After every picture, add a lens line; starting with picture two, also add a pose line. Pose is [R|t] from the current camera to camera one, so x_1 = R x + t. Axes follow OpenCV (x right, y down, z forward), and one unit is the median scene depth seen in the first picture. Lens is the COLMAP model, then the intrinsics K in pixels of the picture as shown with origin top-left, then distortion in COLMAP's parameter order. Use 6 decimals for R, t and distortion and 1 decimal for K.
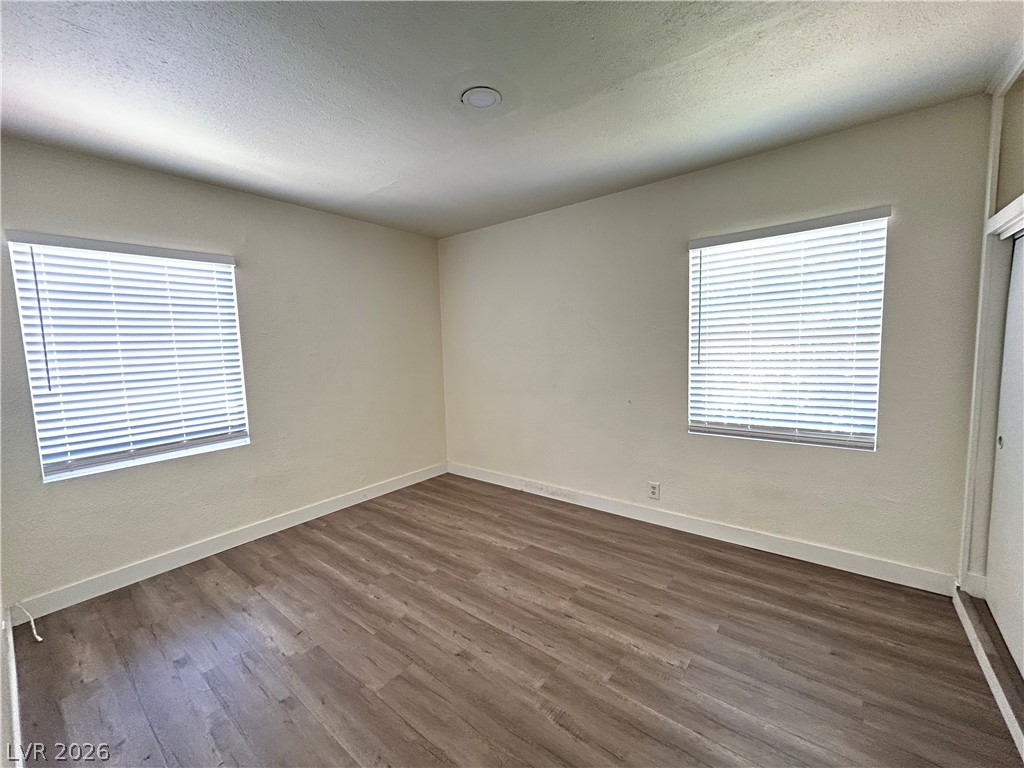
lens RADIAL K [[410.7, 0, 509.1], [0, 410.7, 380.2], [0, 0, 1]] dist [-0.000752, 0.000308]
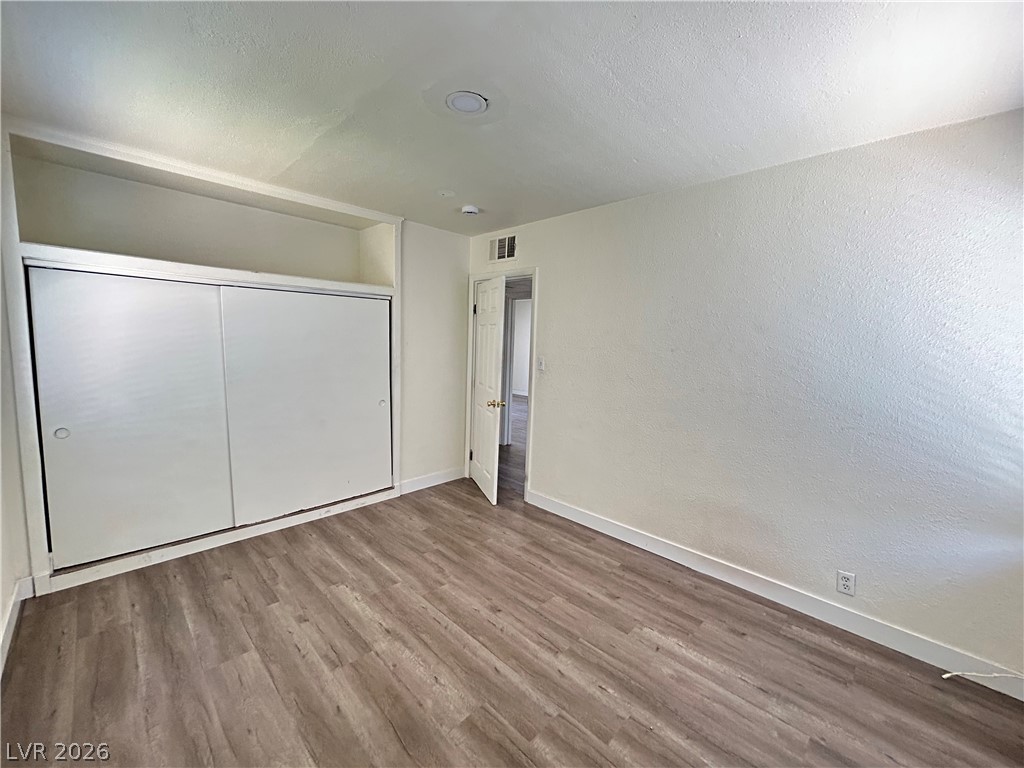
lens RADIAL K [[410.7, 0, 513.5], [0, 410.7, 384.4], [0, 0, 1]] dist [-0.000752, 0.000308]
pose [[-0.994831, -0.012332, 0.100792, -0.248383], [0.006600, 0.982646, 0.185375, -0.190705], [-0.101329, 0.185082, -0.977485, 1.824667]]
